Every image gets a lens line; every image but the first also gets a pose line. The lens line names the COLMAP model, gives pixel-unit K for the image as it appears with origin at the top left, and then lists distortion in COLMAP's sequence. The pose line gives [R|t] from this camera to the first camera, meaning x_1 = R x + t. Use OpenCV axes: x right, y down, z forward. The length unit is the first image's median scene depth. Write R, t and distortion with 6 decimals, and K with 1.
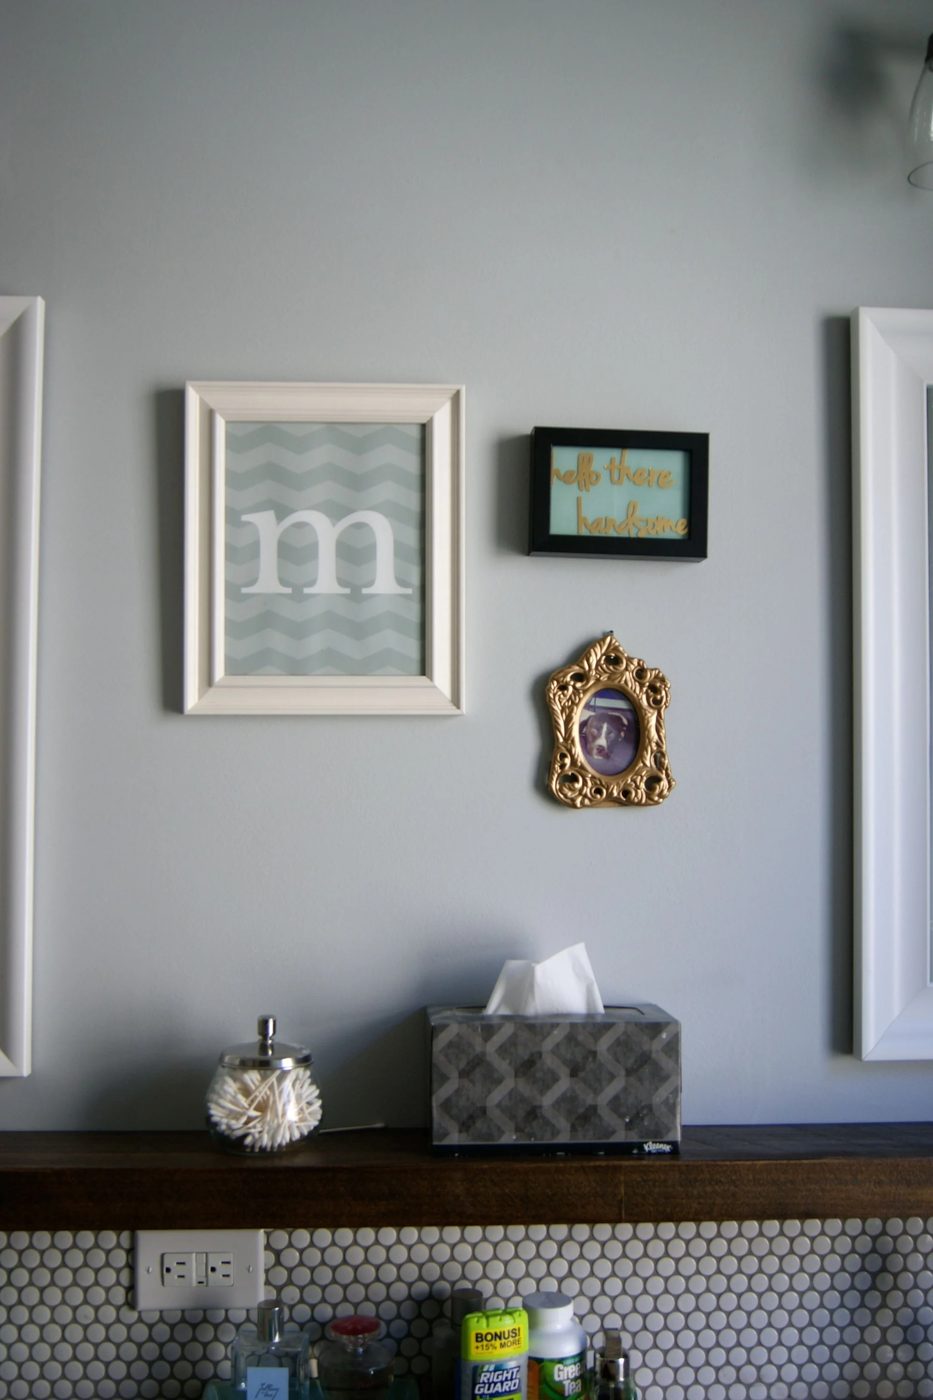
lens RADIAL K [[1551.5, 0, 466.5], [0, 1551.5, 700.0], [0, 0, 1]] dist [-0.049567, -0.005652]
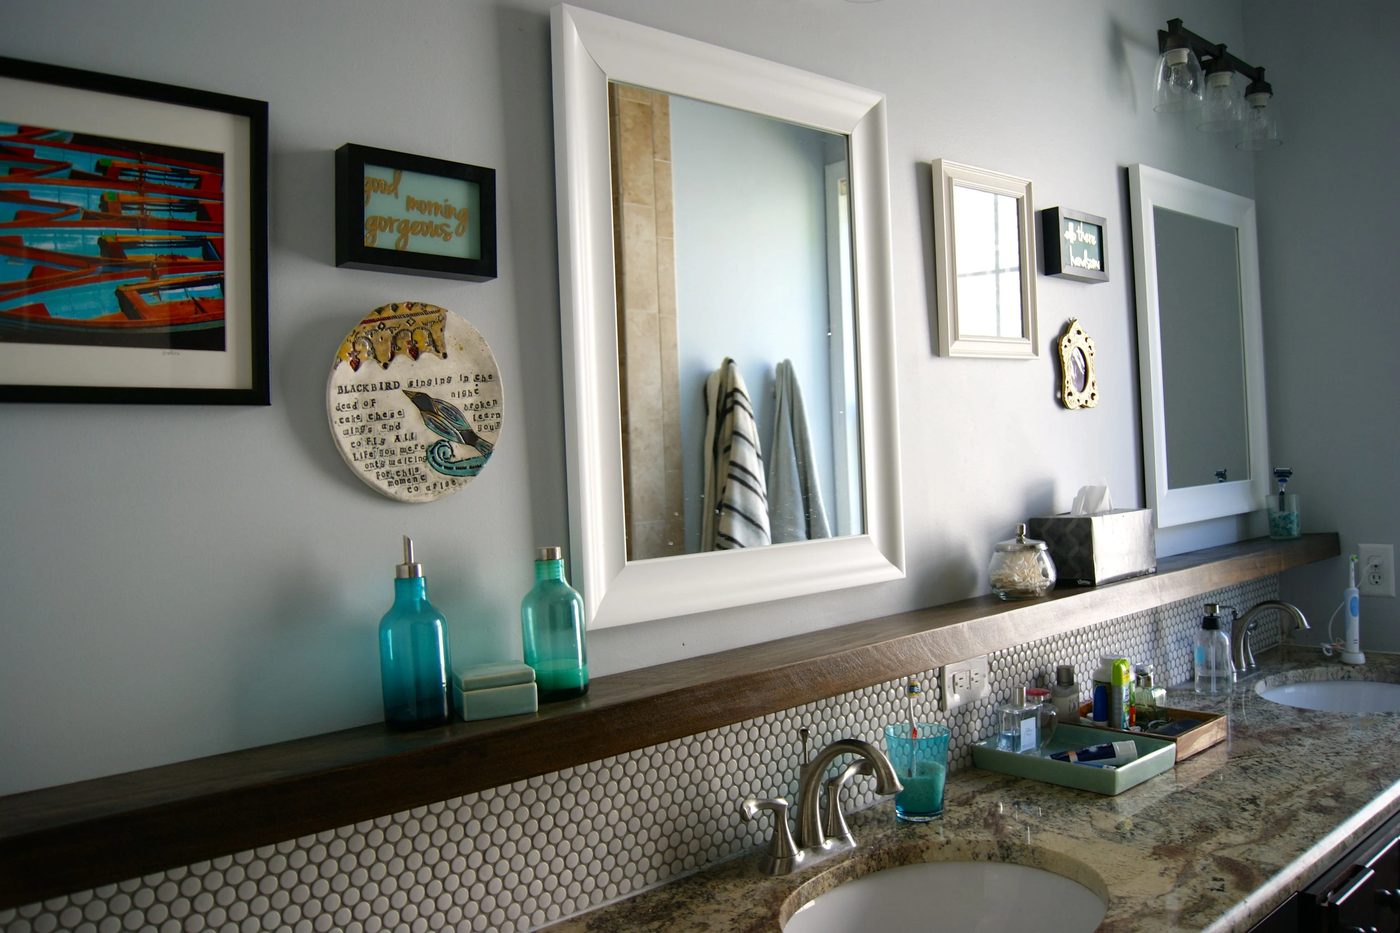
lens RADIAL K [[1104.7, 0, 719.0], [0, 1104.7, 452.8], [0, 0, 1]] dist [-0.089008, 0.012691]
pose [[0.792890, -0.044257, 0.607755, -1.087705], [0.023917, 0.998851, 0.041534, 0.058500], [-0.608895, -0.018396, 0.793038, 0.197704]]
